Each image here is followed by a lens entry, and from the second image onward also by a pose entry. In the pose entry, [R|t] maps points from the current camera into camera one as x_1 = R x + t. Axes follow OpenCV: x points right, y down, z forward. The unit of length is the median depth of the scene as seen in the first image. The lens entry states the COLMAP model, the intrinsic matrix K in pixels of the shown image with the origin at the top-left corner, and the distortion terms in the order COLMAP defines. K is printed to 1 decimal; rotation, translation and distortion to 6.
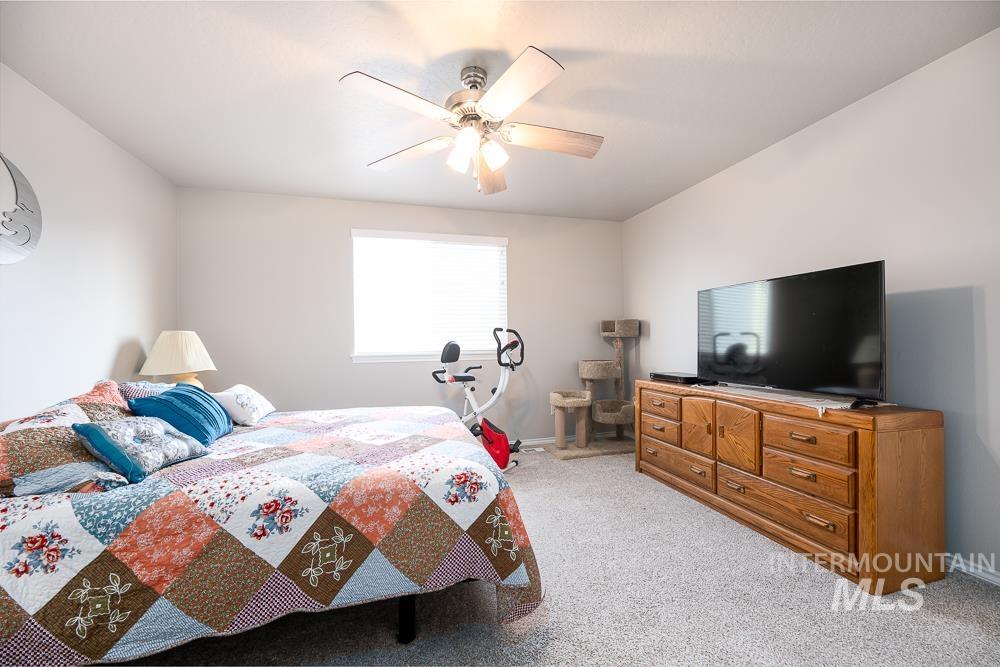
lens RADIAL K [[394.0, 0, 499.7], [0, 394.0, 336.8], [0, 0, 1]] dist [-0.000917, 0.000012]
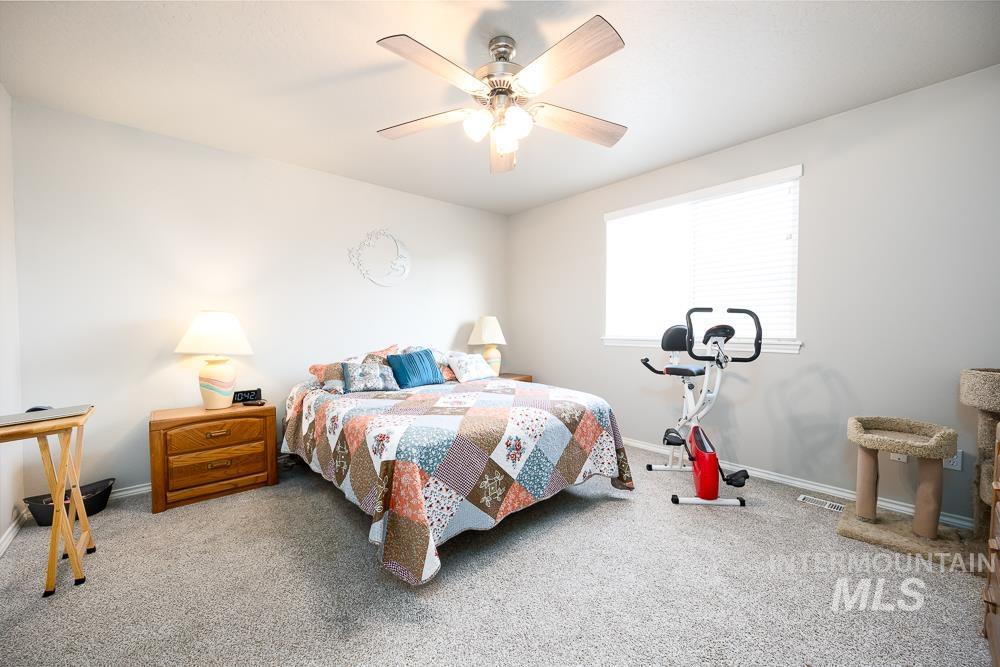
lens RADIAL K [[394.0, 0, 499.7], [0, 394.0, 336.8], [0, 0, 1]] dist [-0.000917, 0.000012]
pose [[0.437703, 0.034310, -0.898465, 0.541591], [0.005238, 0.999157, 0.040707, 0.000740], [0.899104, -0.022524, 0.437155, 0.377736]]
